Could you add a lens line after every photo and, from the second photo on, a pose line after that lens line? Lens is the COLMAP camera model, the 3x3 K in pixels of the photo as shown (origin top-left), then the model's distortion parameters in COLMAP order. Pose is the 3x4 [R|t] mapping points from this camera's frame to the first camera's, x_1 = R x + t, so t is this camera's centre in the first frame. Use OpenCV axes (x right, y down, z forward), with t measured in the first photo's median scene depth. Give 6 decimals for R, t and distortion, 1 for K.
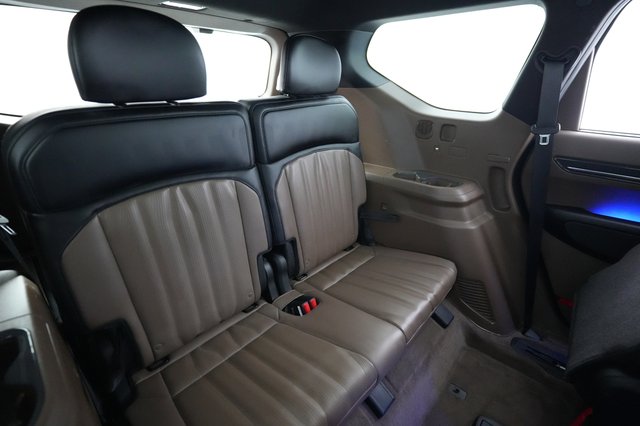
lens RADIAL K [[310.3, 0, 320.0], [0, 310.3, 213.0], [0, 0, 1]] dist [-0.000666, -0.000107]
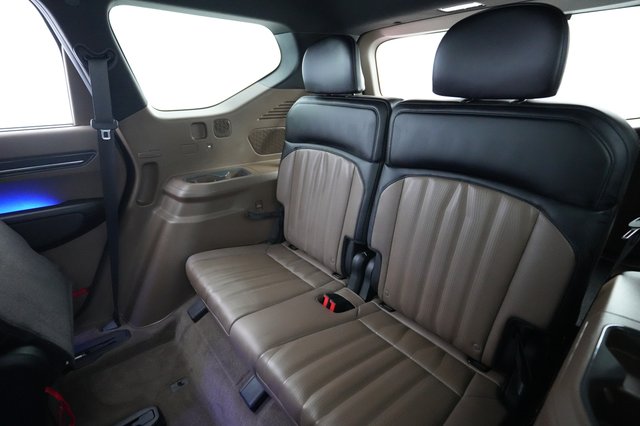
lens RADIAL K [[329.9, 0, 320.0], [0, 329.9, 213.0], [0, 0, 1]] dist [-0.001232, -0.000242]
pose [[-0.156723, 0.374389, -0.913932, 0.837026], [-0.375255, 0.833398, 0.405748, -0.366654], [0.913576, 0.406547, 0.009879, 0.852161]]
